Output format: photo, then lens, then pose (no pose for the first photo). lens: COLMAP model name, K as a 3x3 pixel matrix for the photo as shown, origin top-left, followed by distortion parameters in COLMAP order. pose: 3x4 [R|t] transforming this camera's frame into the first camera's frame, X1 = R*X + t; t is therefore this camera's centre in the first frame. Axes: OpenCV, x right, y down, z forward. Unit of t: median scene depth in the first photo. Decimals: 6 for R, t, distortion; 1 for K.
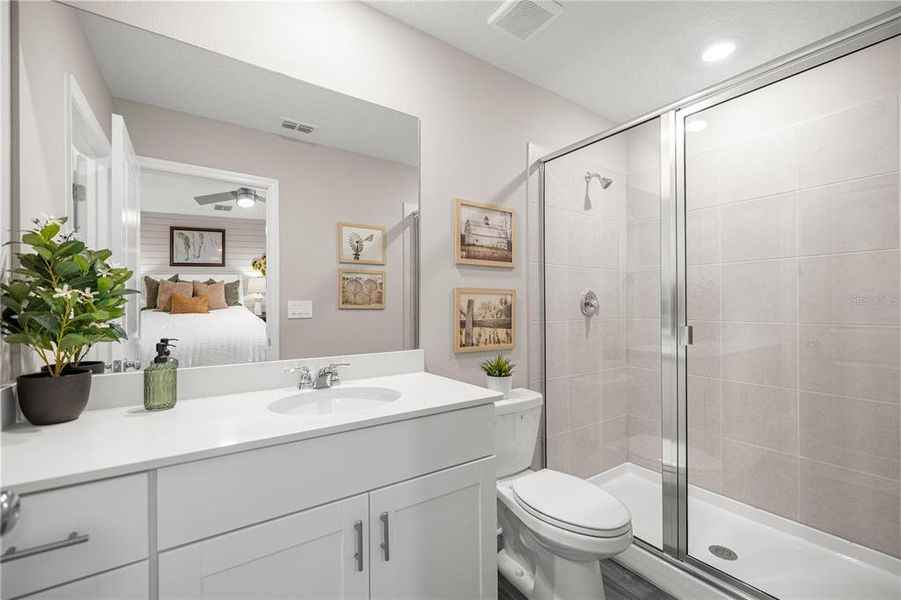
lens RADIAL K [[375.5, 0, 450.5], [0, 375.5, 300.0], [0, 0, 1]] dist [0.000726, 0.000184]
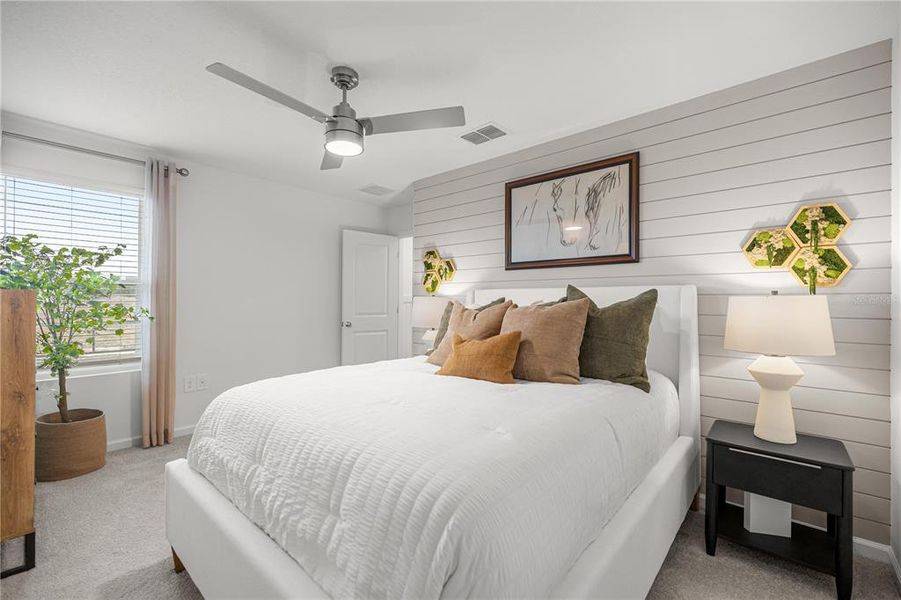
lens RADIAL K [[375.5, 0, 450.5], [0, 375.5, 300.0], [0, 0, 1]] dist [0.000726, 0.000184]
pose [[0.711212, 0.000617, -0.702977, -0.483535], [0.000271, 0.999999, 0.001152, -0.055885], [0.702977, -0.001010, 0.711211, 0.642393]]
